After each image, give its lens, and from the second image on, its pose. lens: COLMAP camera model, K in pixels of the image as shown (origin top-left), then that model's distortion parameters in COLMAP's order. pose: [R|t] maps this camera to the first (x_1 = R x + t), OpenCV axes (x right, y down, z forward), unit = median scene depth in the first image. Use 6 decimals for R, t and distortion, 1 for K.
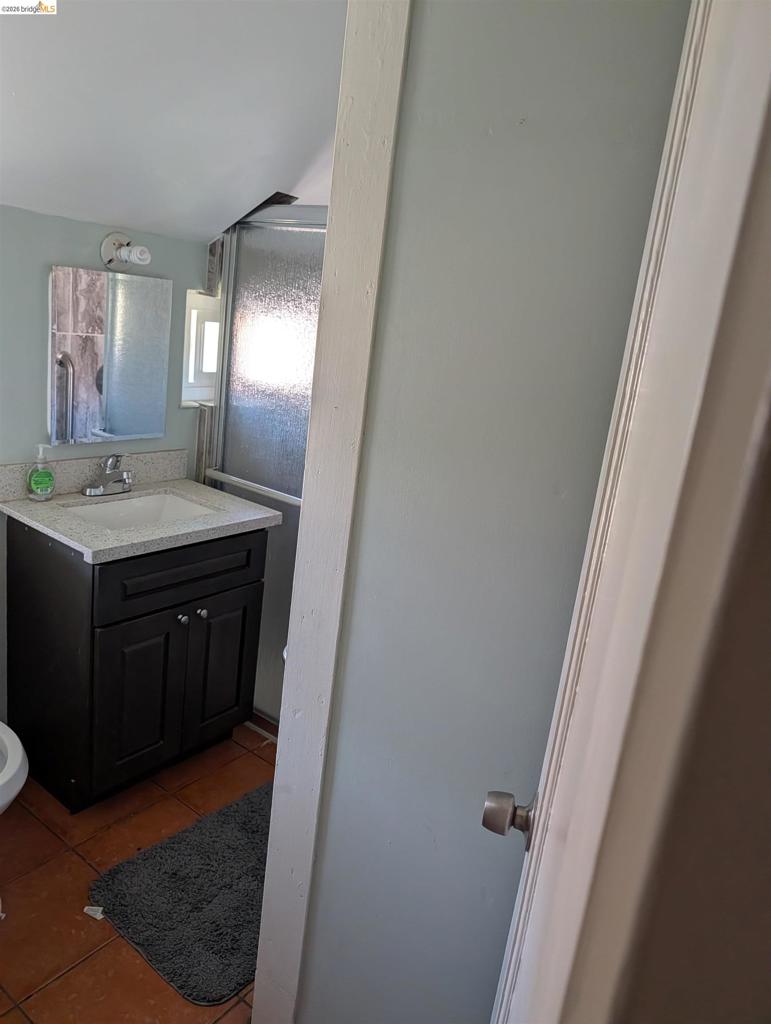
lens RADIAL K [[733.0, 0, 383.0], [0, 733.0, 492.0], [0, 0, 1]] dist [0.000412, -0.003541]
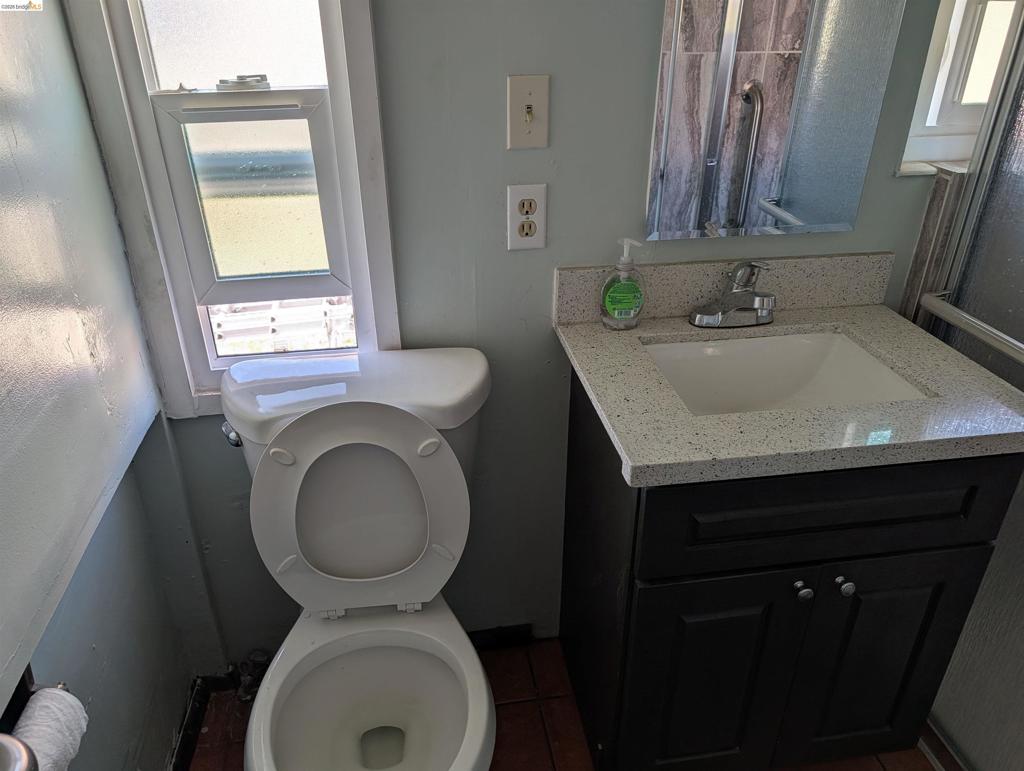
lens RADIAL K [[733.0, 0, 512.0], [0, 733.0, 385.5], [0, 0, 1]] dist [0.000412, -0.003541]
pose [[0.707639, 0.222992, -0.670463, -0.082868], [-0.084484, 0.968789, 0.233045, -0.070073], [0.701505, -0.108268, 0.704393, 0.419421]]
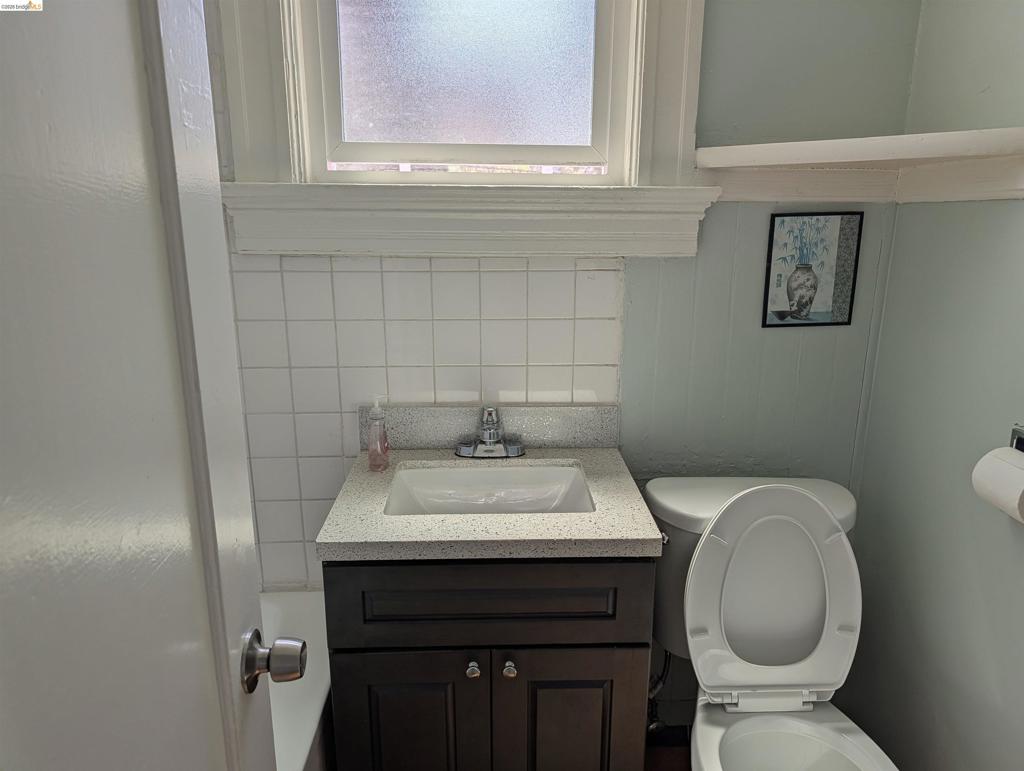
lens RADIAL K [[728.1, 0, 513.8], [0, 728.1, 392.3], [0, 0, 1]] dist [0.005528, 0.001278]
pose [[0.617127, 0.075763, -0.783208, 0.192566], [-0.117847, 0.993027, 0.003202, -0.062351], [0.777989, 0.090323, 0.621752, 0.531268]]
